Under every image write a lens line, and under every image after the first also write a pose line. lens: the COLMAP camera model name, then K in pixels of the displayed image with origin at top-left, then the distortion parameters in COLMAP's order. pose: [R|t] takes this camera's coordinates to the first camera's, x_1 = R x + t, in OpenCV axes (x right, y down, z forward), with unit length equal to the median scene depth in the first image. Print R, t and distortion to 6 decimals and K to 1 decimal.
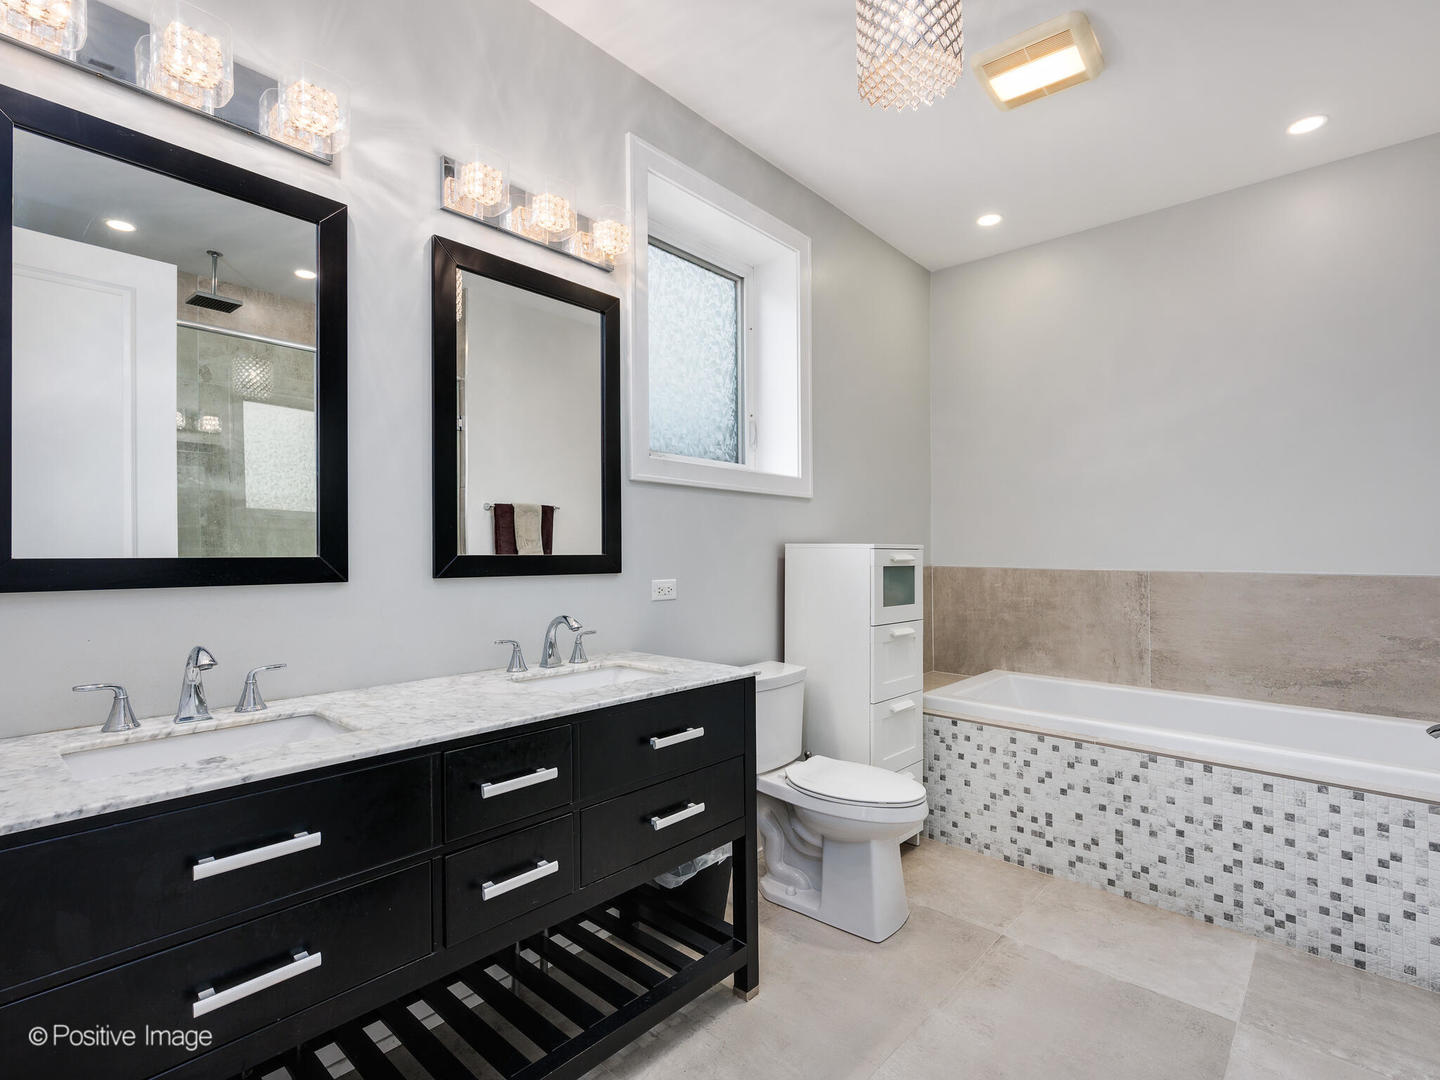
lens RADIAL K [[693.8, 0, 709.2], [0, 693.8, 541.7], [0, 0, 1]] dist [0.004167, 0.001399]
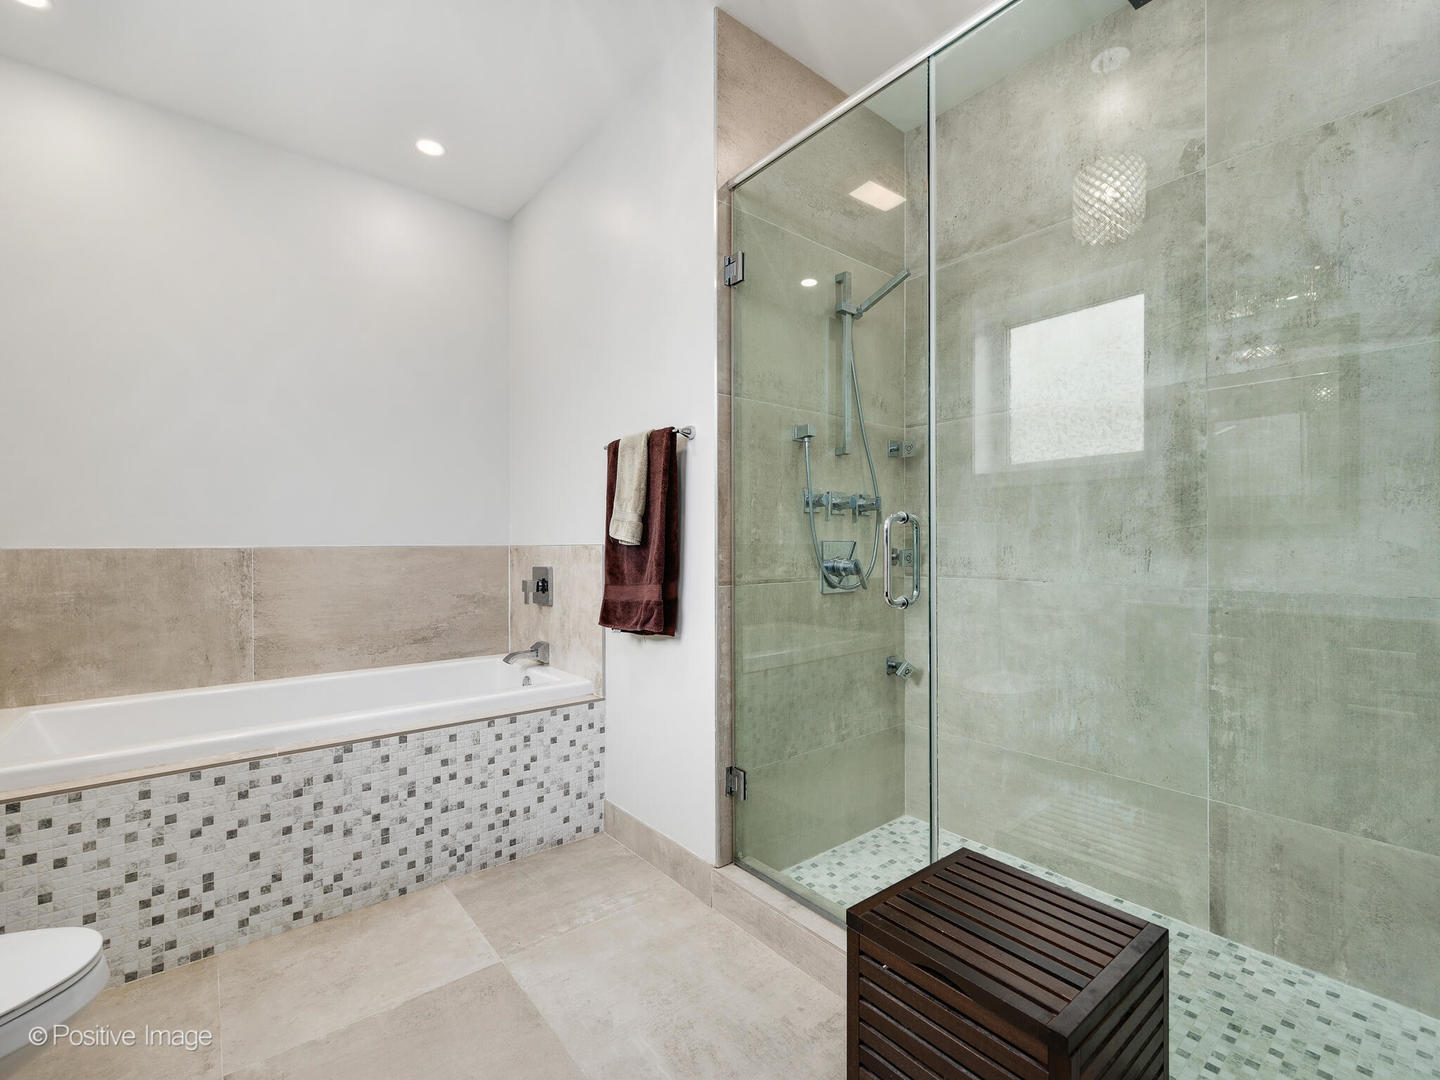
lens RADIAL K [[653.6, 0, 715.6], [0, 653.6, 539.2], [0, 0, 1]] dist [0.002304, -0.000057]
pose [[0.138867, 0.004671, 0.990300, -0.129507], [-0.005882, 0.999975, -0.003892, 0.040403], [-0.990294, -0.005284, 0.138891, 0.399533]]
